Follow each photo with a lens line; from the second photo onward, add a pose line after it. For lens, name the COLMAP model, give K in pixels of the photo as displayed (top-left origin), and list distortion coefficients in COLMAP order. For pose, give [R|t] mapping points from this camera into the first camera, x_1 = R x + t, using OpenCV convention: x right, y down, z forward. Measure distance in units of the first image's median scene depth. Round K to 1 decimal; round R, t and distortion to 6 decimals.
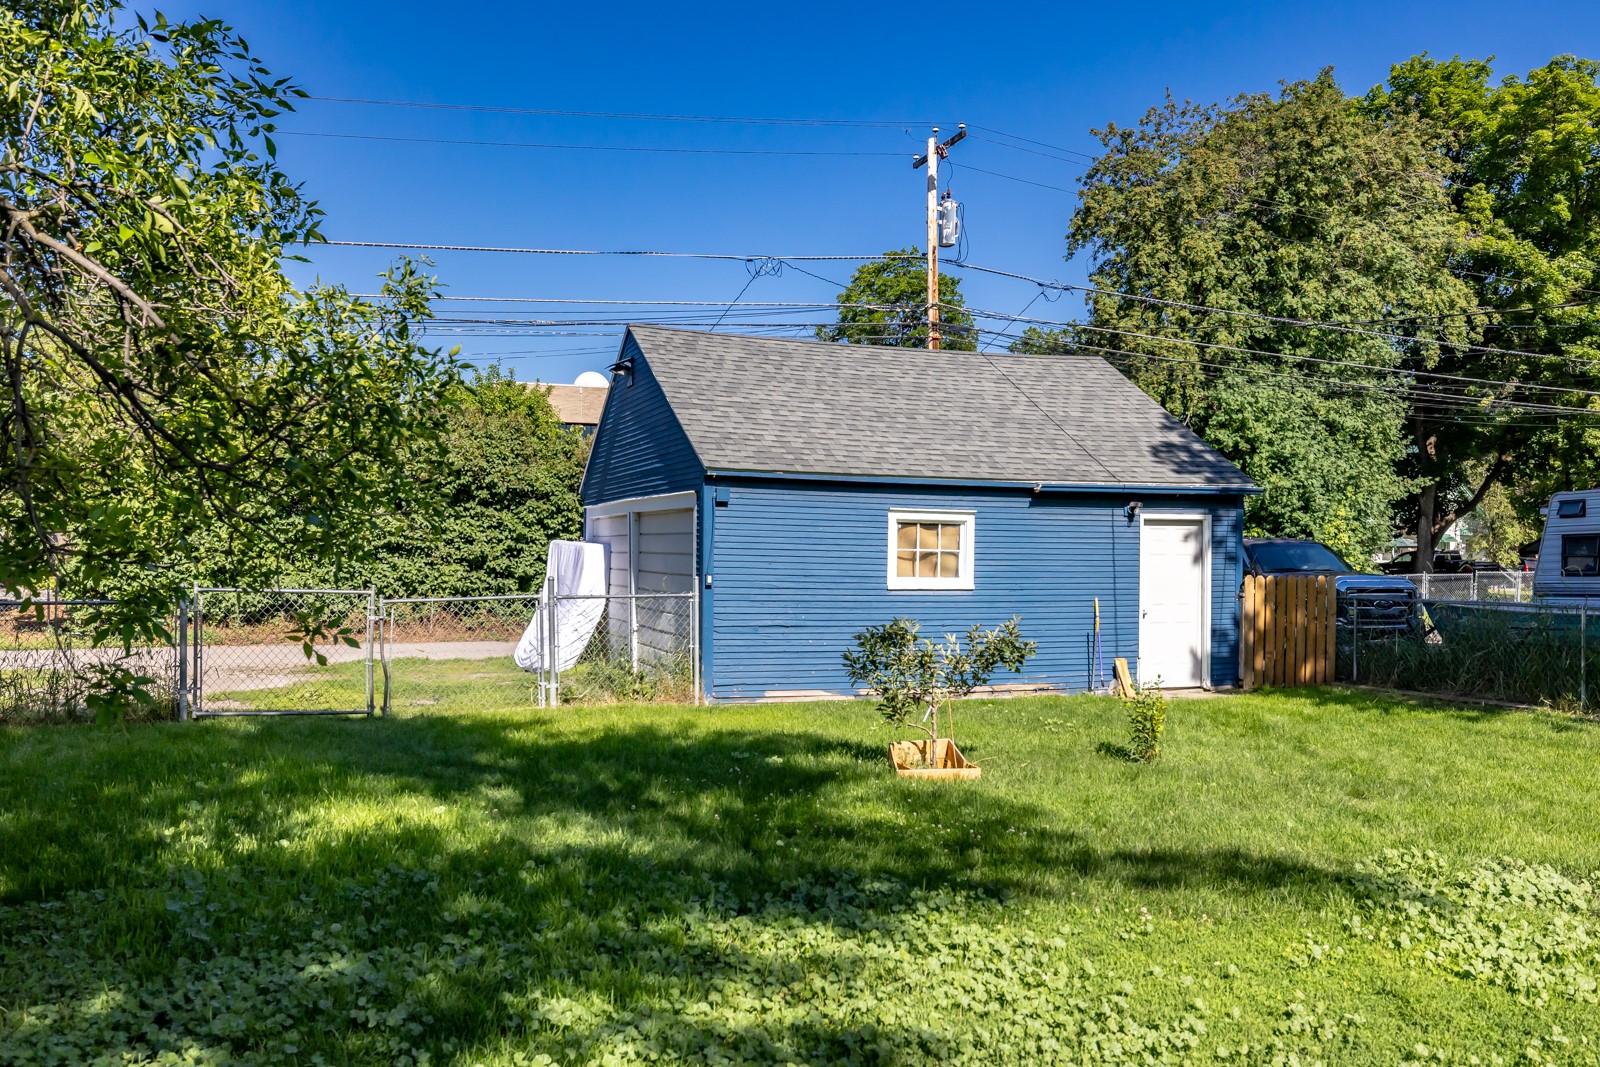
lens RADIAL K [[1283.8, 0, 798.1], [0, 1283.8, 544.3], [0, 0, 1]] dist [0.018348, 0.001129]
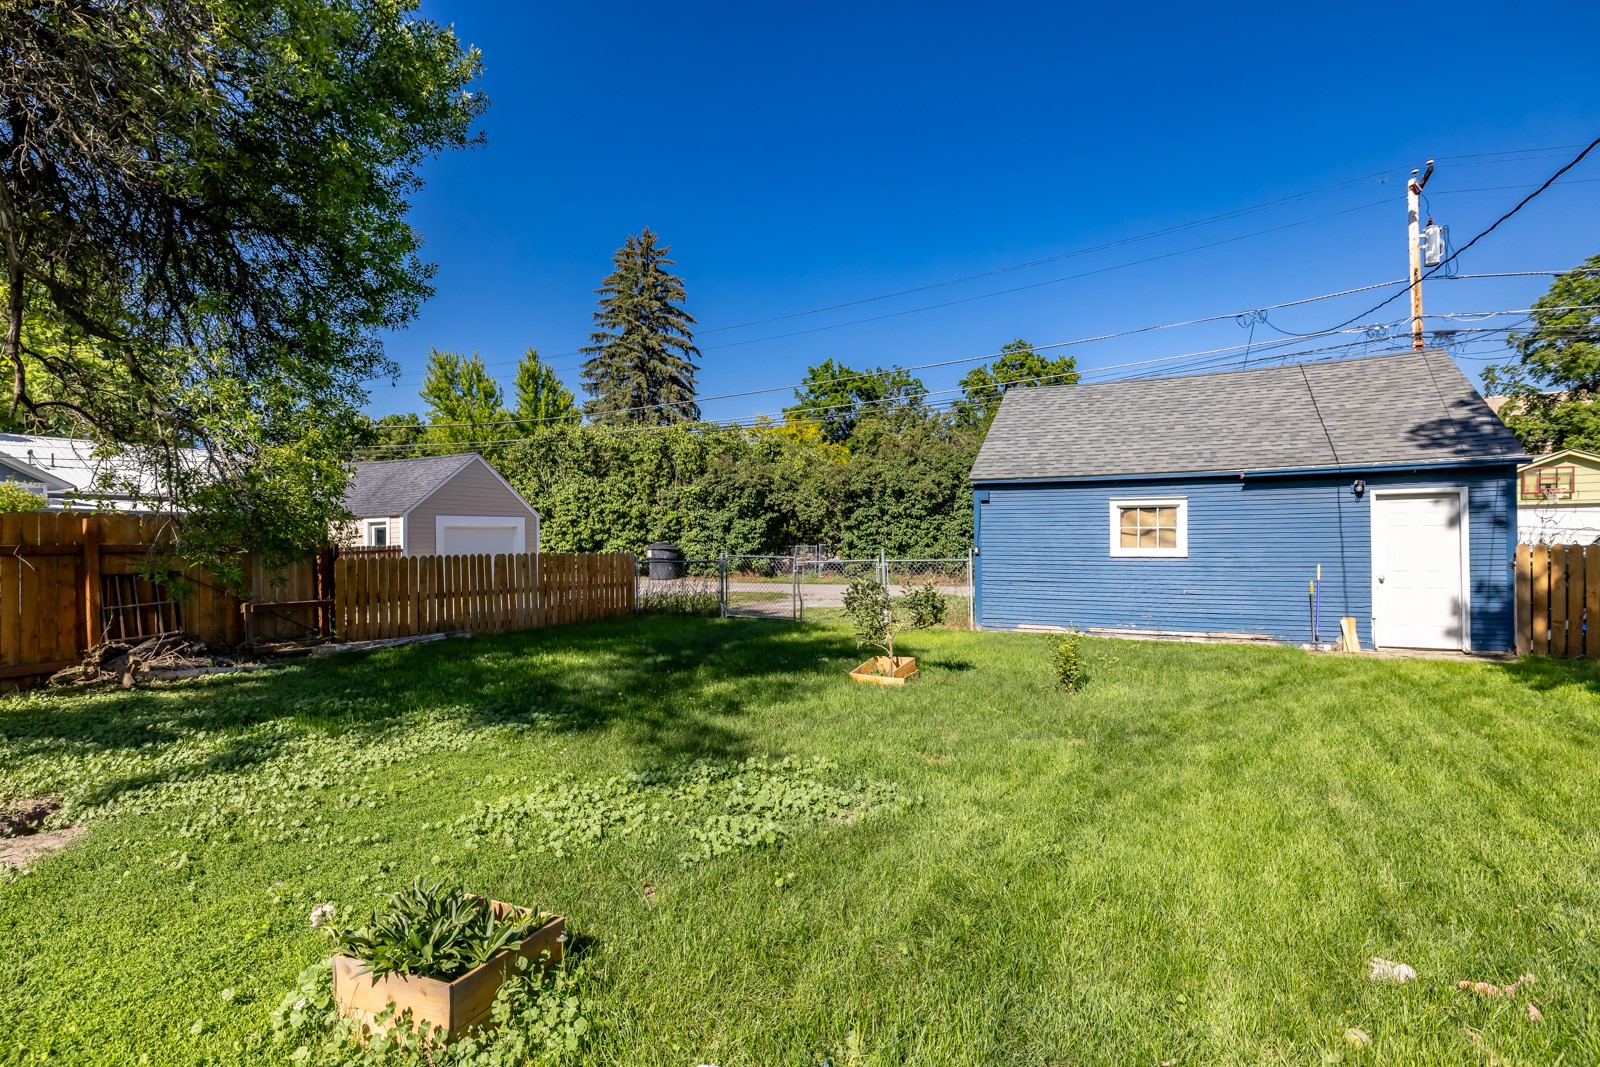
lens RADIAL K [[760.6, 0, 806.0], [0, 760.6, 529.4], [0, 0, 1]] dist [0.002526, 0.002059]
pose [[0.691503, -0.022405, -0.722026, 0.425903], [0.024366, 0.999674, -0.007685, 0.003613], [0.721963, -0.012279, 0.691823, 0.188732]]
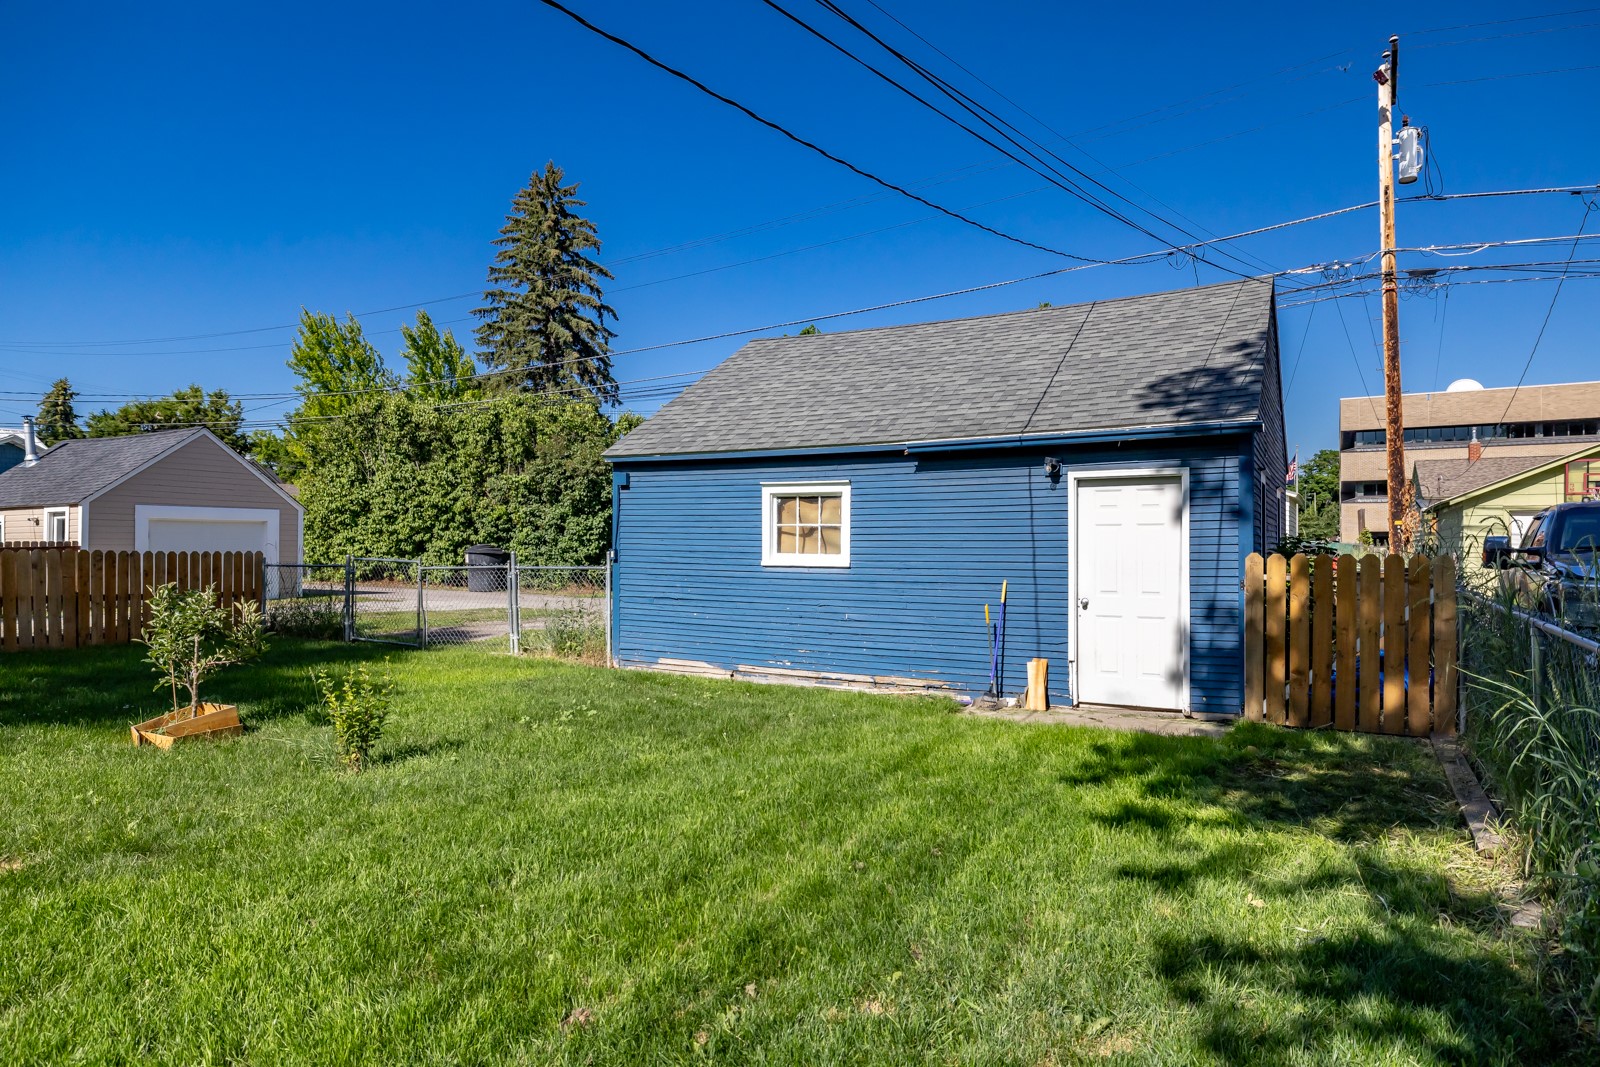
lens RADIAL K [[910.0, 0, 795.3], [0, 910.0, 538.1], [0, 0, 1]] dist [-0.003633, -0.003936]
pose [[0.654769, -0.010886, -0.755751, 0.594738], [0.009927, 0.999934, -0.005803, 0.017834], [0.755764, -0.003703, 0.654833, 0.551411]]
